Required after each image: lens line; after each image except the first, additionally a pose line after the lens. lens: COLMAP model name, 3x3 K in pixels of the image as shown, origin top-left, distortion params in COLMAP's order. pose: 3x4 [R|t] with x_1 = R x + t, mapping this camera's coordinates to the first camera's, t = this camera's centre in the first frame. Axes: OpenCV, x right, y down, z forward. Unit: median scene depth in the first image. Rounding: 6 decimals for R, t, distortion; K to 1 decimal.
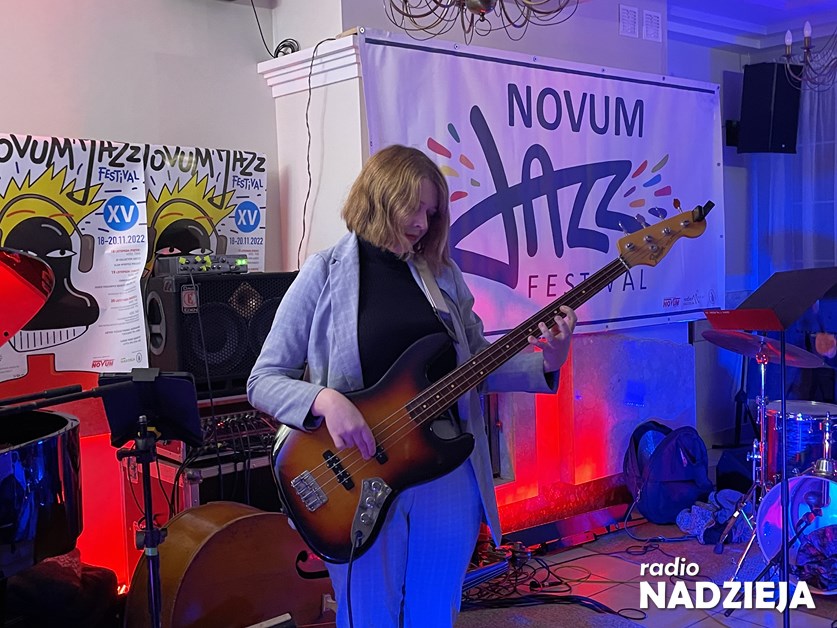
lens RADIAL K [[969.9, 0, 418.0], [0, 969.9, 306.4], [0, 0, 1]] dist [0.051540, 0.000000]
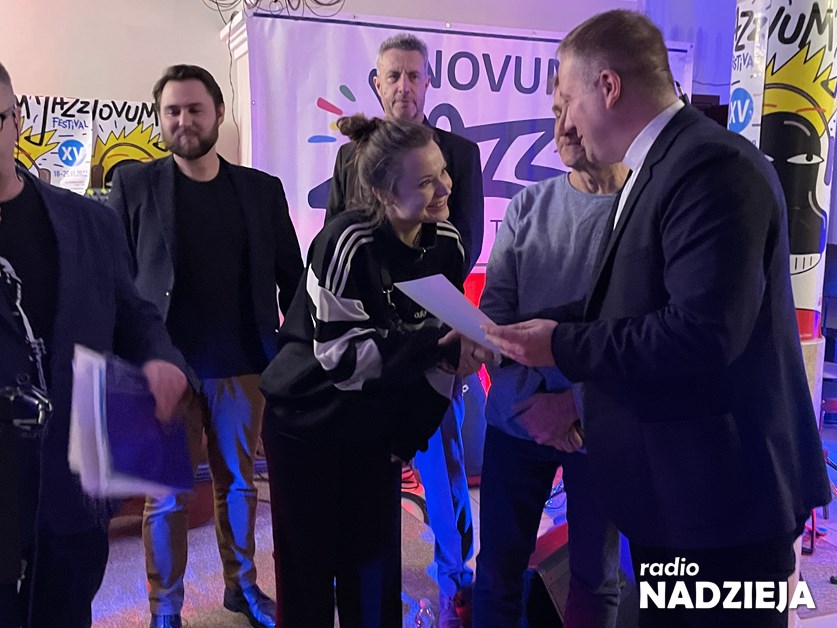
lens RADIAL K [[870.8, 0, 430.1], [0, 870.8, 302.8], [0, 0, 1]] dist [0.042299, 0.000000]
pose [[0.942324, 0.091591, -0.321925, 0.509082], [-0.064346, 0.993462, 0.094298, -0.035372], [0.328458, -0.068145, 0.942057, 0.031100]]
